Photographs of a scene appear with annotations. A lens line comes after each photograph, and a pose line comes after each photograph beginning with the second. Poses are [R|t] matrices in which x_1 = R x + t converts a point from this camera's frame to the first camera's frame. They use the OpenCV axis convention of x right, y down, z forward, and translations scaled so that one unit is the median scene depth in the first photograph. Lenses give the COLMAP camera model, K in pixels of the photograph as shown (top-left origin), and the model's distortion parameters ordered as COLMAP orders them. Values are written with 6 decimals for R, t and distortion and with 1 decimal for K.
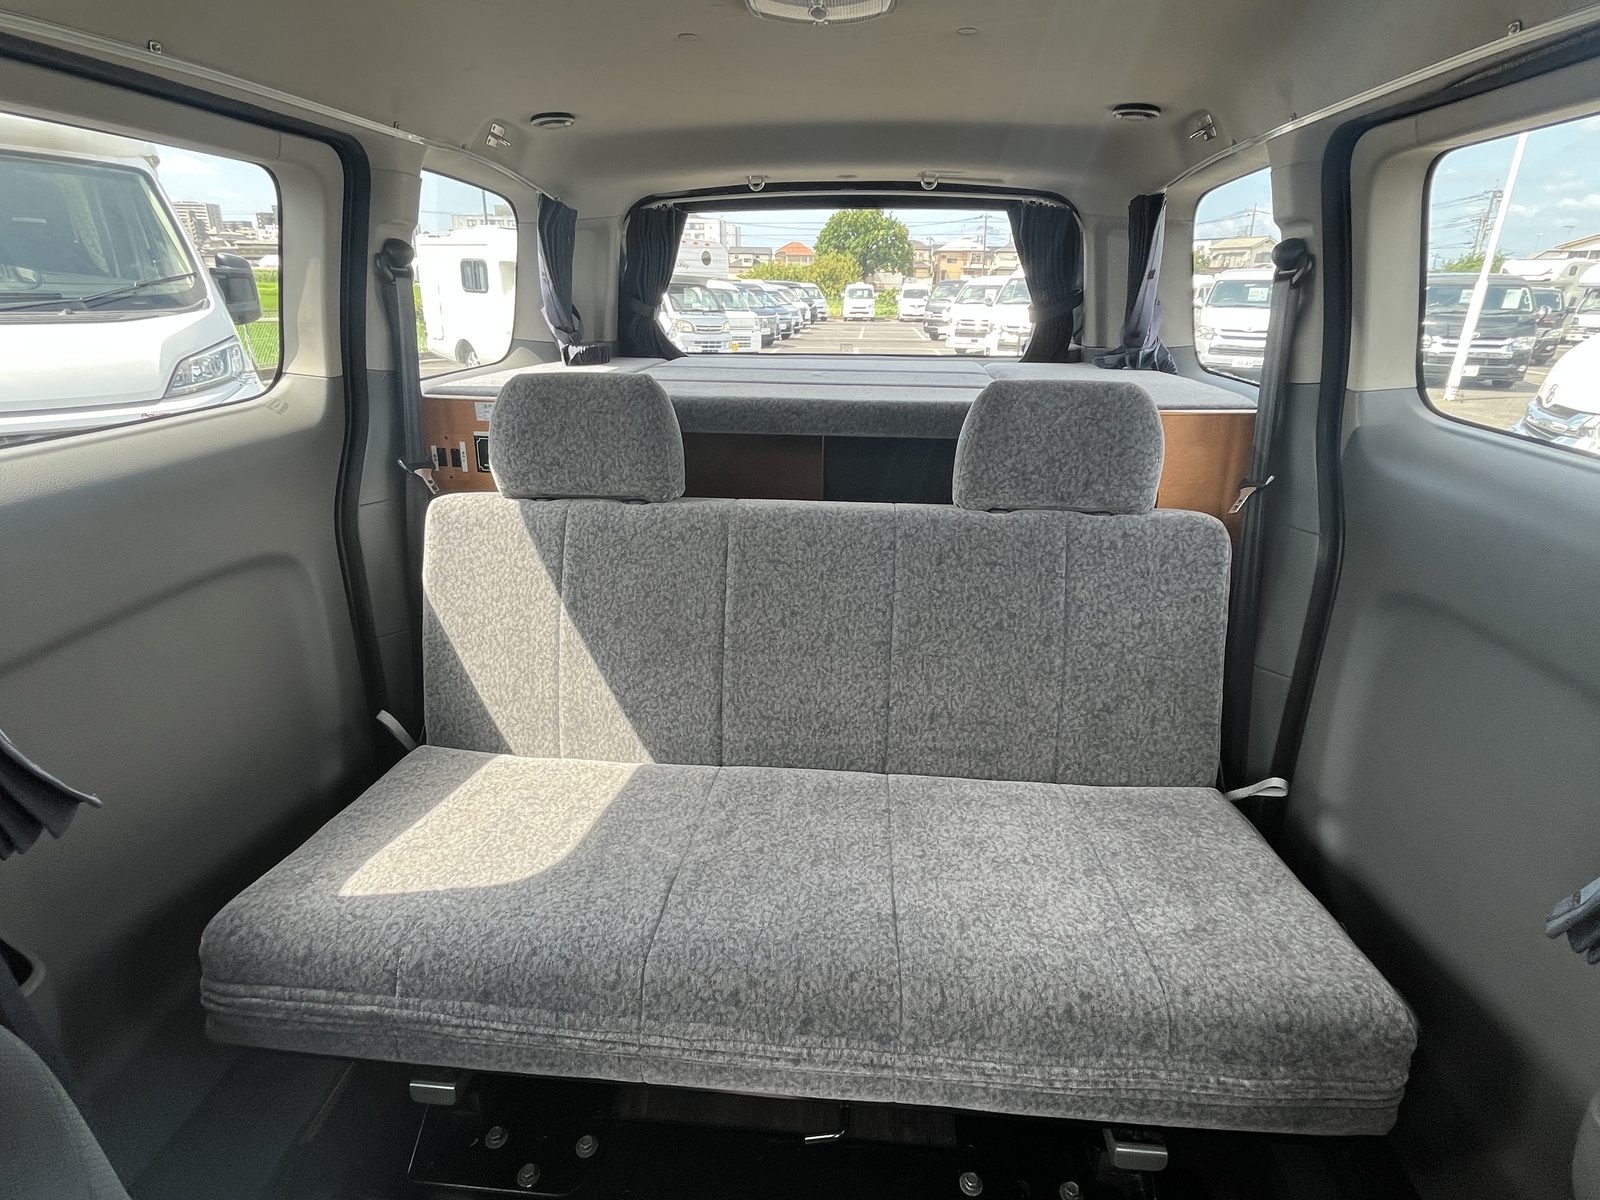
lens RADIAL K [[840.4, 0, 800.0], [0, 840.4, 600.0], [0, 0, 1]] dist [-0.009689, 0.001066]
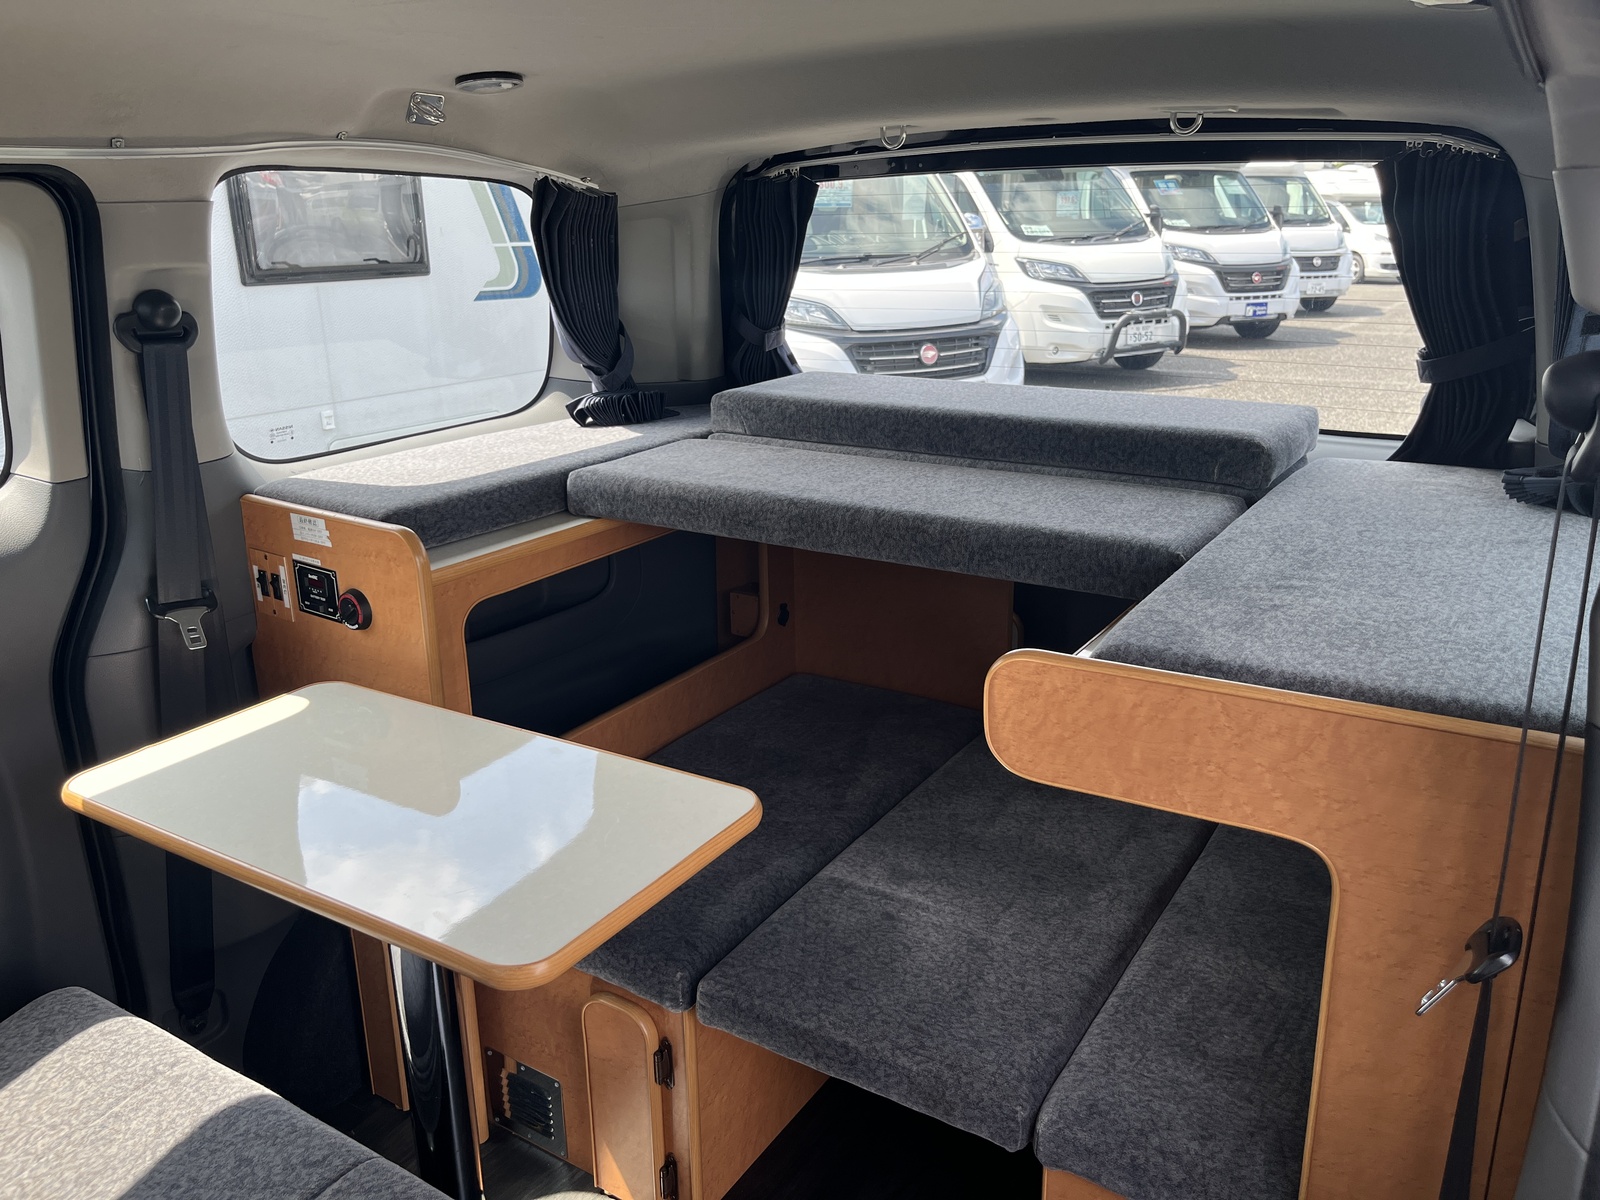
lens RADIAL K [[1238.3, 0, 800.0], [0, 1238.3, 600.0], [0, 0, 1]] dist [0.011514, 0.004452]
pose [[0.882887, 0.124238, -0.452853, 0.332244], [-0.142000, 0.989853, -0.005283, -0.165793], [0.447602, 0.068969, 0.891569, 0.222508]]
